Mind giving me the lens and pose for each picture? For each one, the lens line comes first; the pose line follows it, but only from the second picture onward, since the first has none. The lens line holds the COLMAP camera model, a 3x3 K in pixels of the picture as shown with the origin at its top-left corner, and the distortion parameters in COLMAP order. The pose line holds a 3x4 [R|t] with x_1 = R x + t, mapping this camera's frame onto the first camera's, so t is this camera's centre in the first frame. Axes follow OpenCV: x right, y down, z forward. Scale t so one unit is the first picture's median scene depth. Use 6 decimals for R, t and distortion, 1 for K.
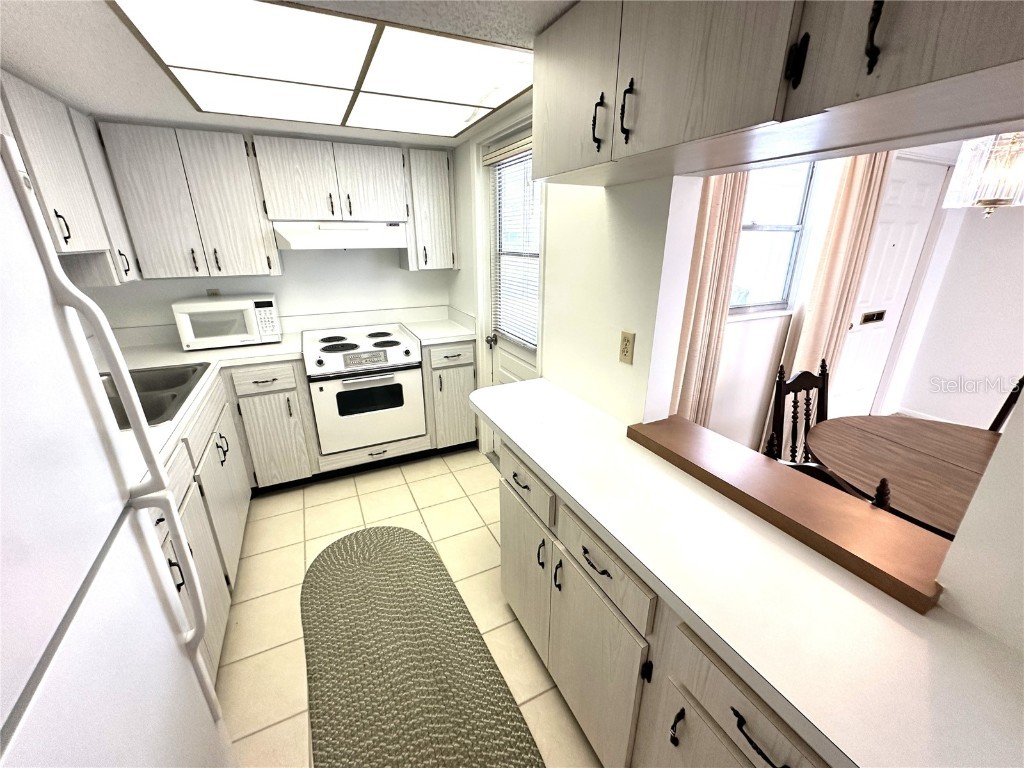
lens RADIAL K [[407.7, 0, 511.6], [0, 407.7, 382.4], [0, 0, 1]] dist [-0.004924, 0.000939]
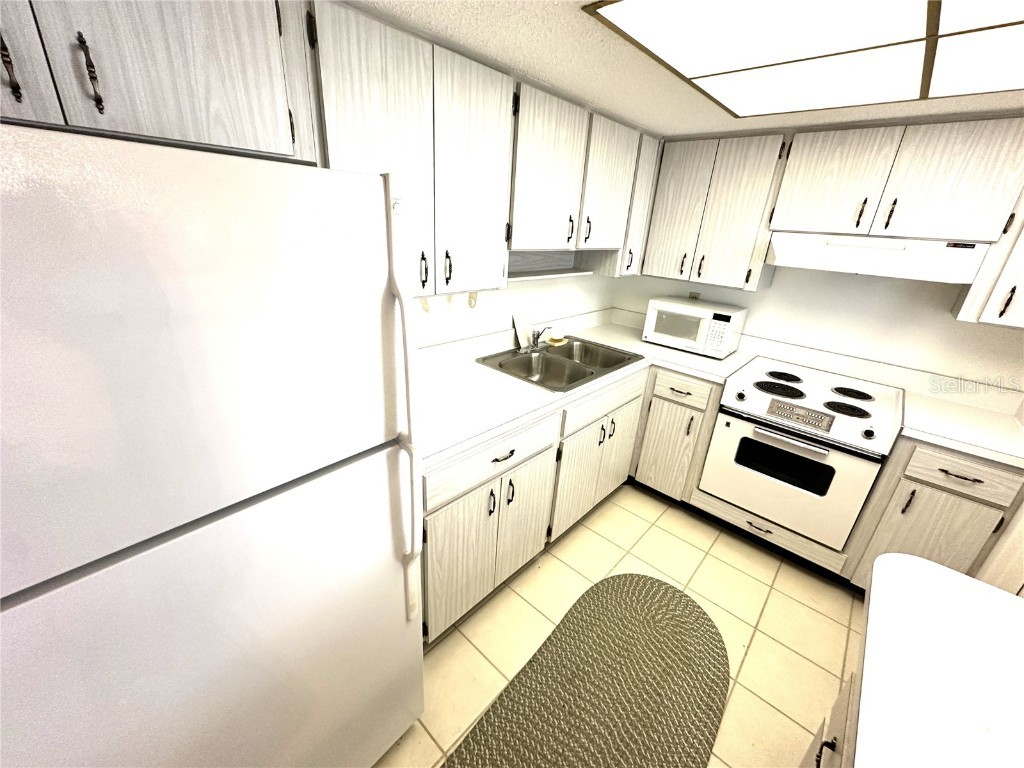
lens RADIAL K [[407.7, 0, 511.6], [0, 407.7, 382.4], [0, 0, 1]] dist [-0.004924, 0.000939]
pose [[0.361214, 0.364271, -0.858388, 0.080593], [-0.369889, 0.900993, 0.226700, -0.091392], [0.855982, 0.235621, 0.460192, 0.186301]]
